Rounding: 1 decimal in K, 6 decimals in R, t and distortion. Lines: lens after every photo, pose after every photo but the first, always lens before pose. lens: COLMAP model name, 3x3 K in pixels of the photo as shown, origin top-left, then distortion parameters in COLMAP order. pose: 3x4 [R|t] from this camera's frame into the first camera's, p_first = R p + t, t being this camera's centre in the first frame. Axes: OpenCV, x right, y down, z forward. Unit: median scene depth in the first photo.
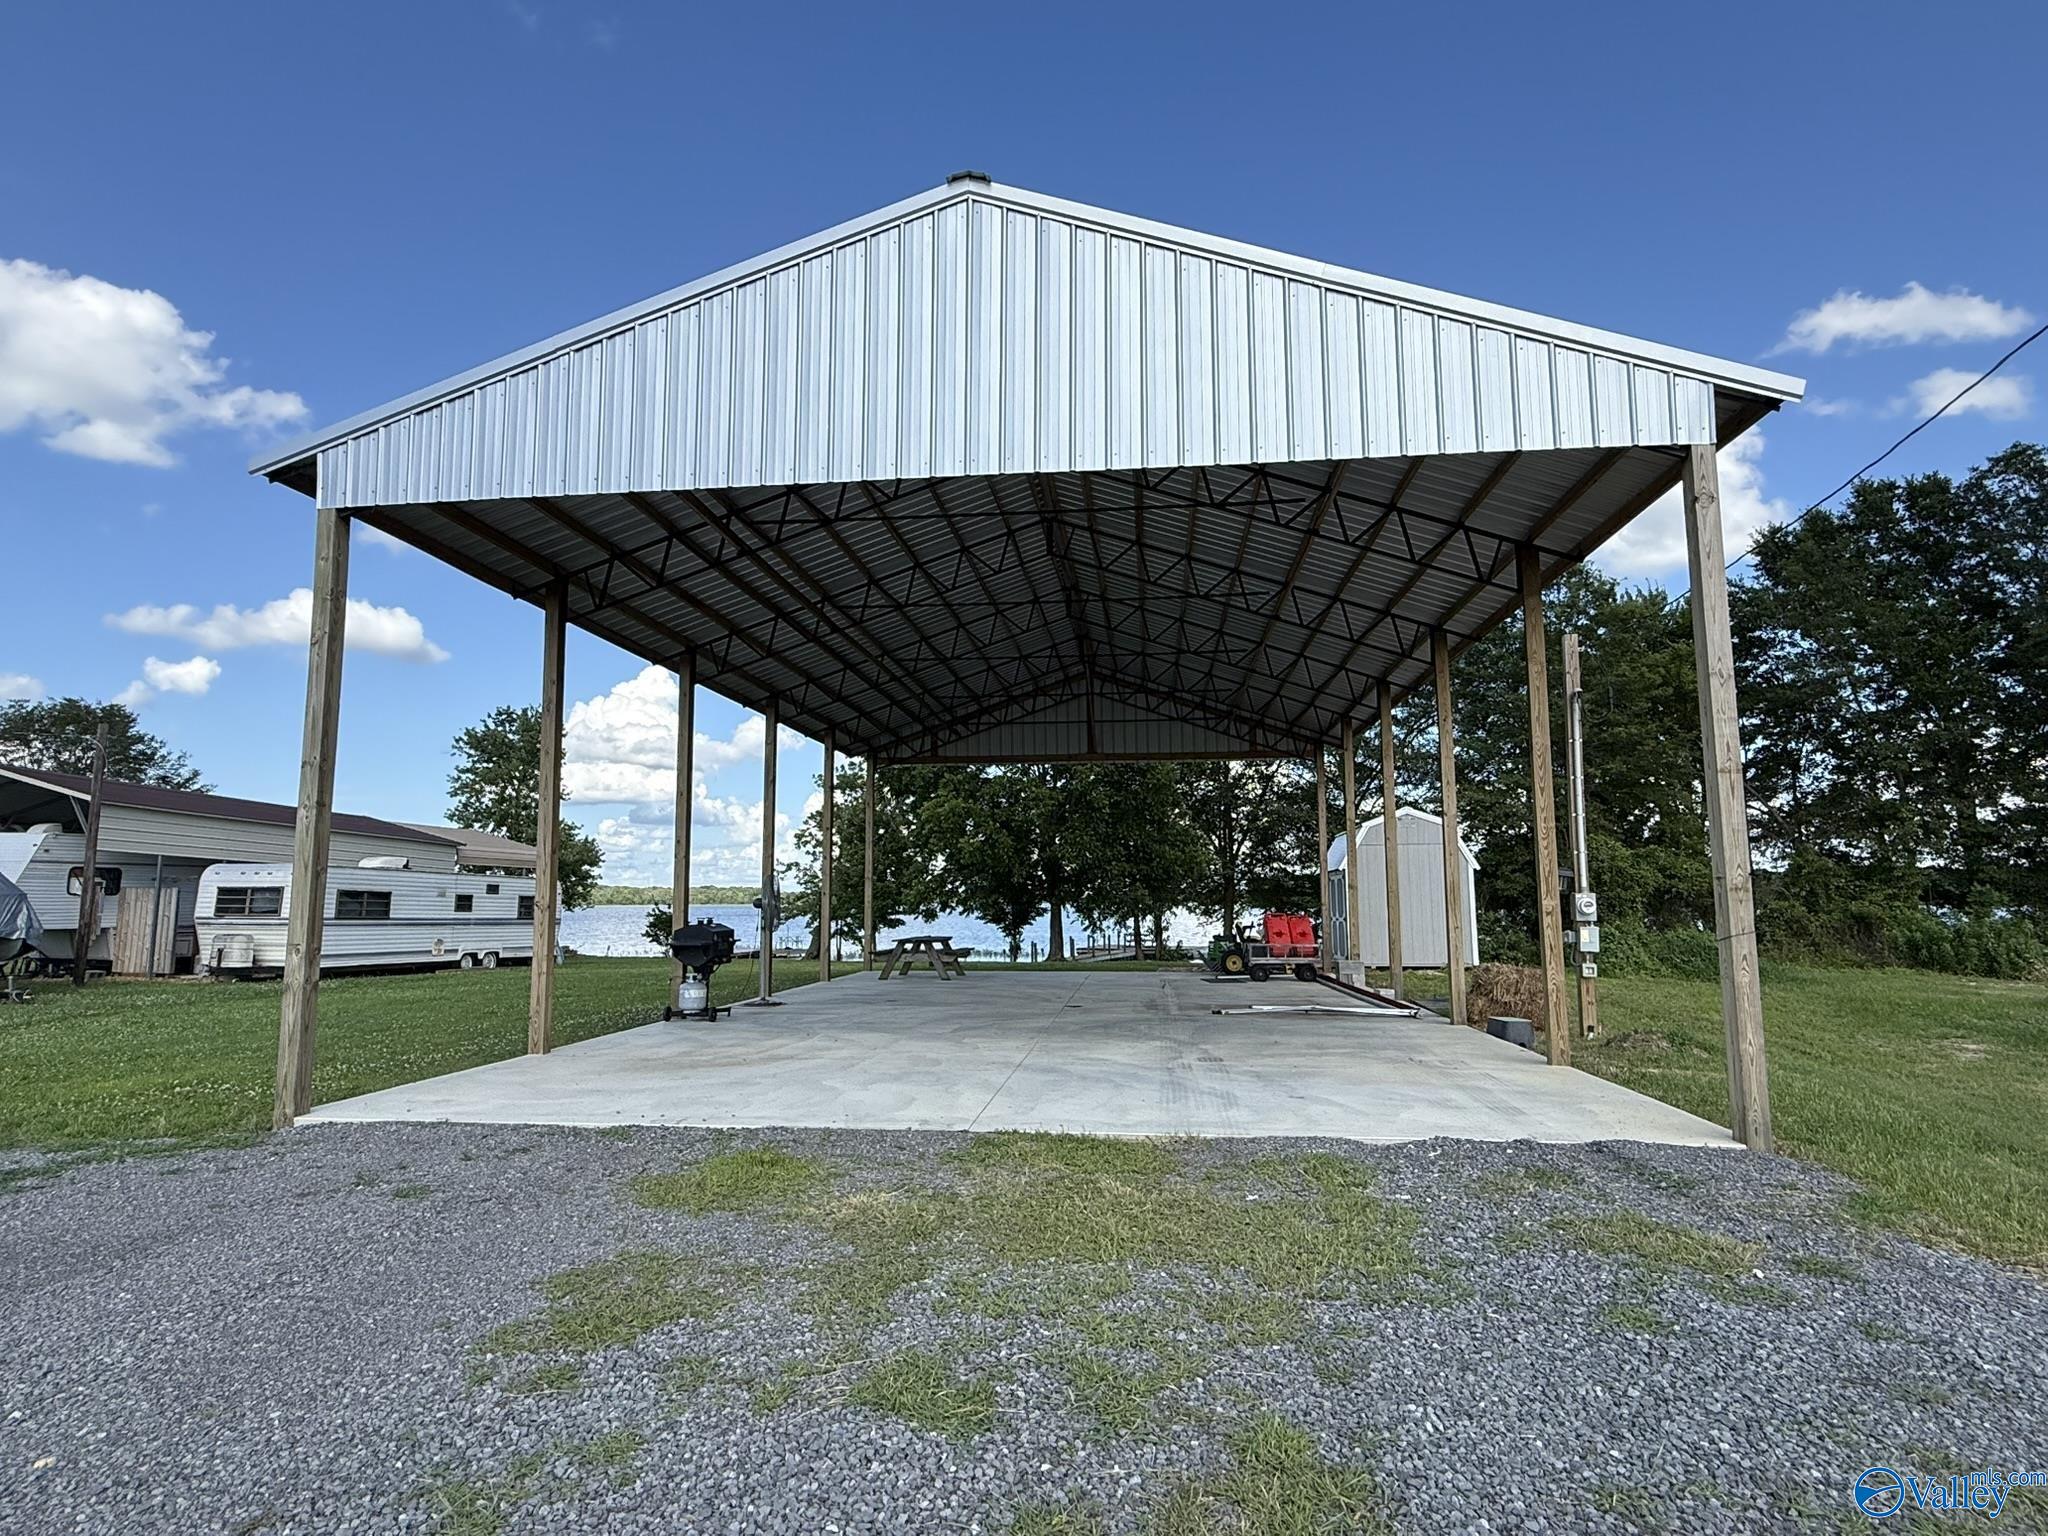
lens RADIAL K [[1121.3, 0, 1023.6], [0, 1121.3, 758.1], [0, 0, 1]] dist [-0.002831, -0.001308]
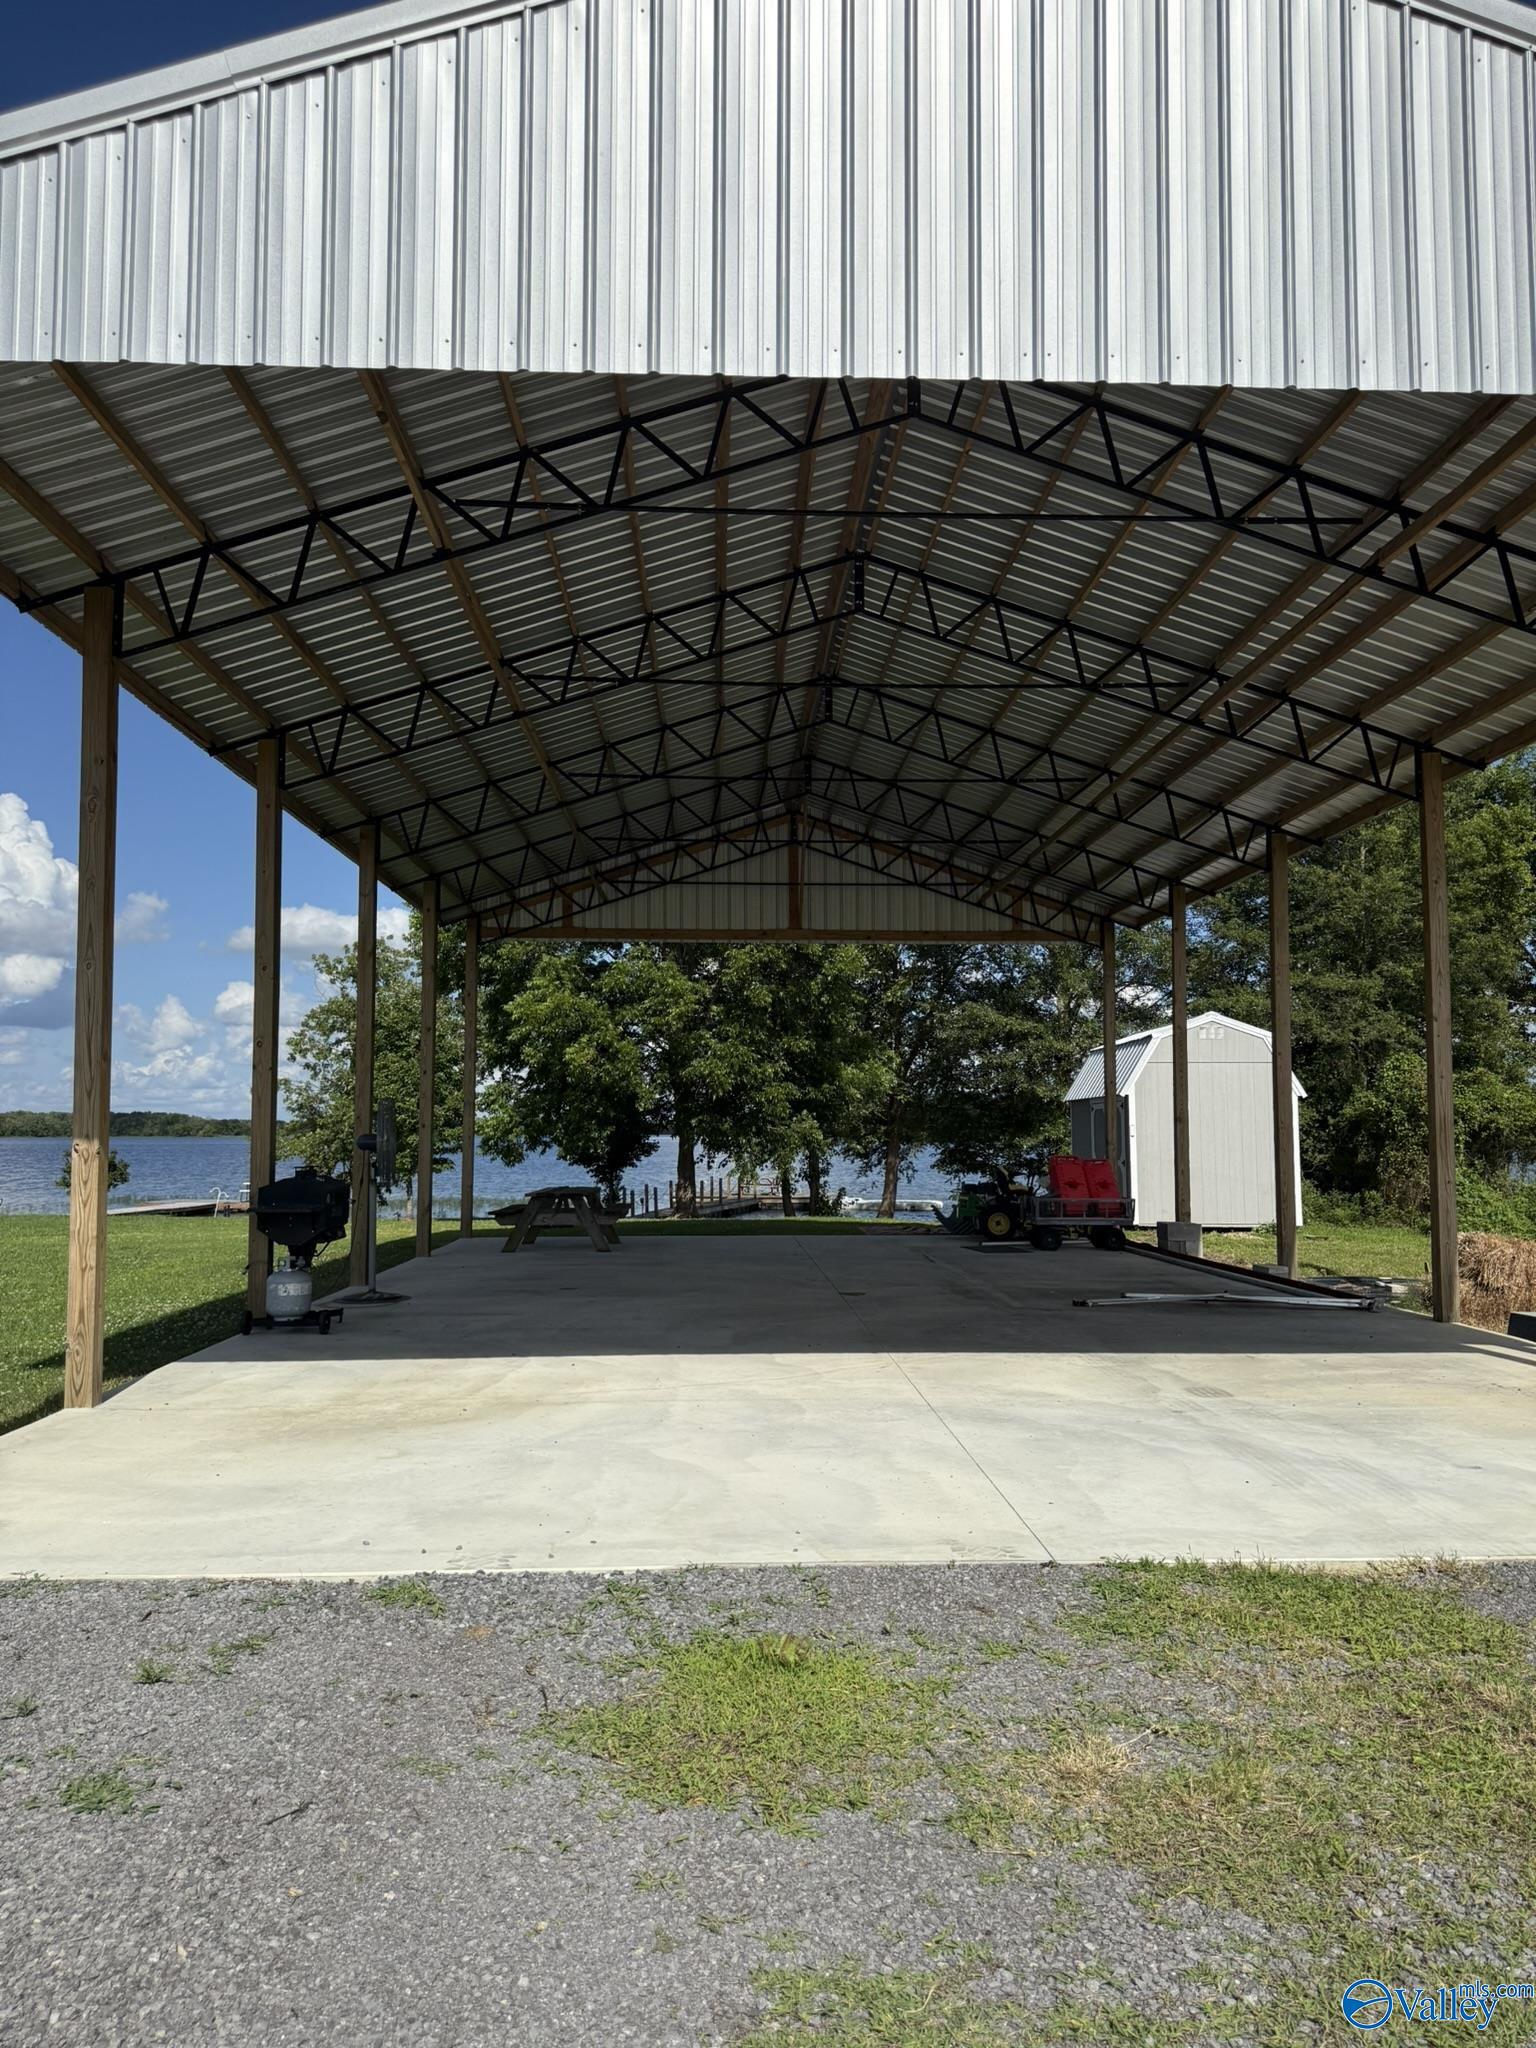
lens RADIAL K [[1460.6, 0, 780.5], [0, 1460.6, 1025.8], [0, 0, 1]] dist [0.136051, -0.122431]
pose [[0.987745, 0.014832, 0.155373, -0.079740], [-0.023247, 0.998351, 0.052485, 0.007652], [-0.154338, -0.055454, 0.986461, 0.078486]]
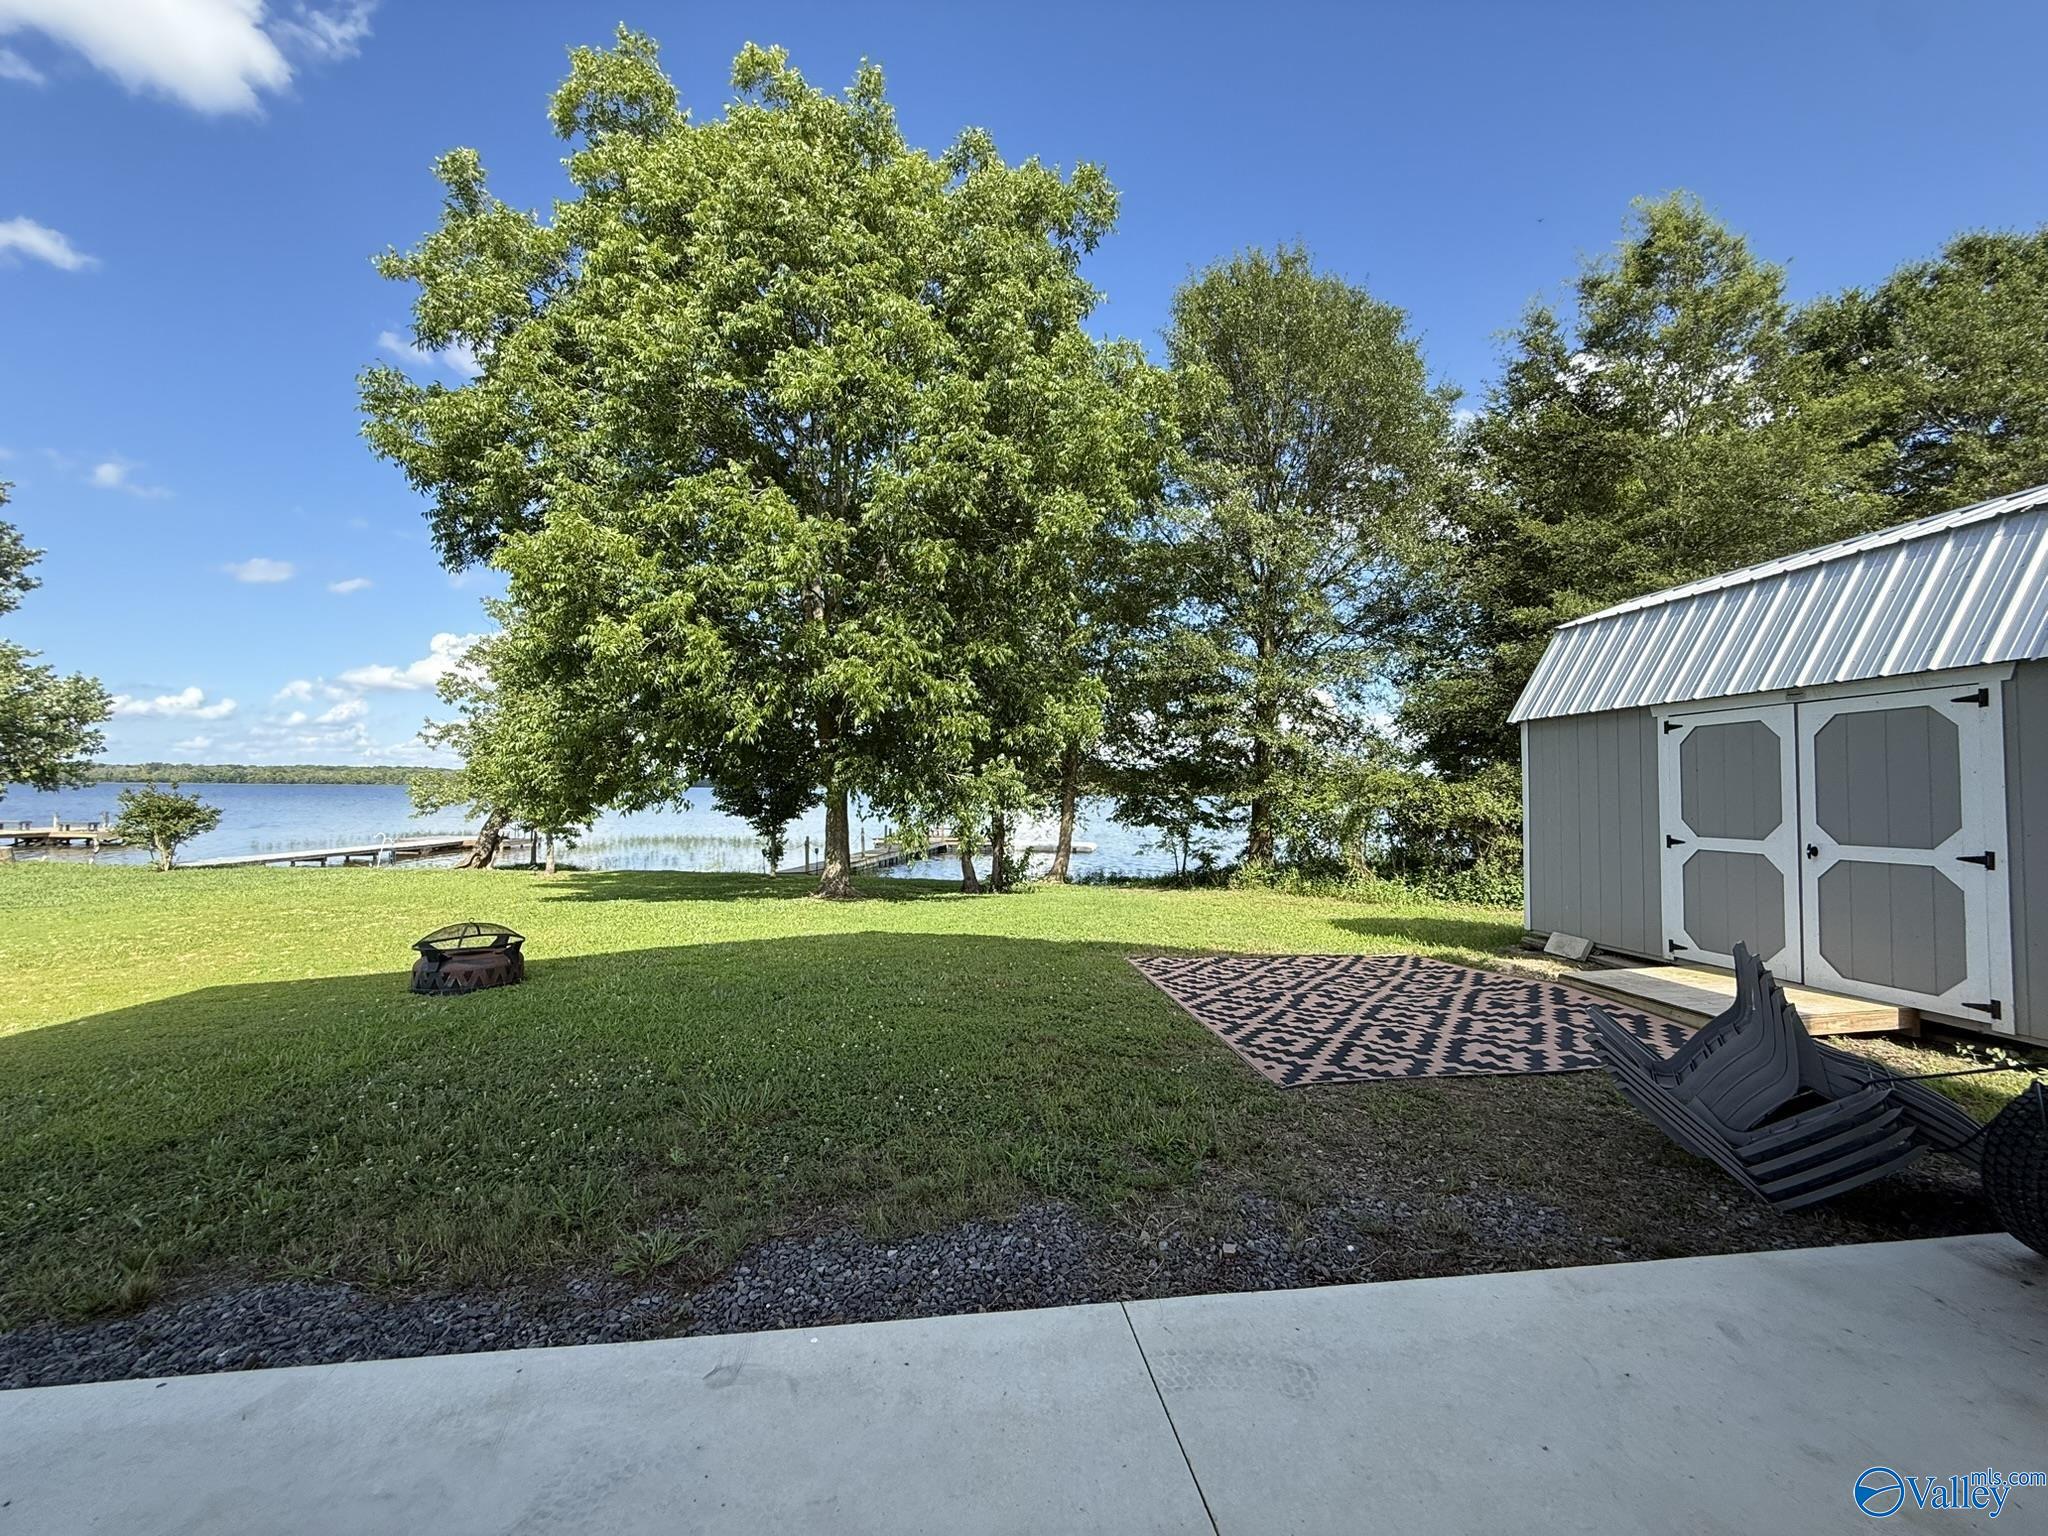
lens RADIAL K [[815.7, 0, 1024.0], [0, 815.7, 768.0], [0, 0, 1]] dist [0.027262, 0.000133]
pose [[0.969161, 0.017864, 0.245779, 0.026201], [-0.044795, 0.993523, 0.104425, 0.098947], [-0.242322, -0.112215, 0.963685, 0.802512]]
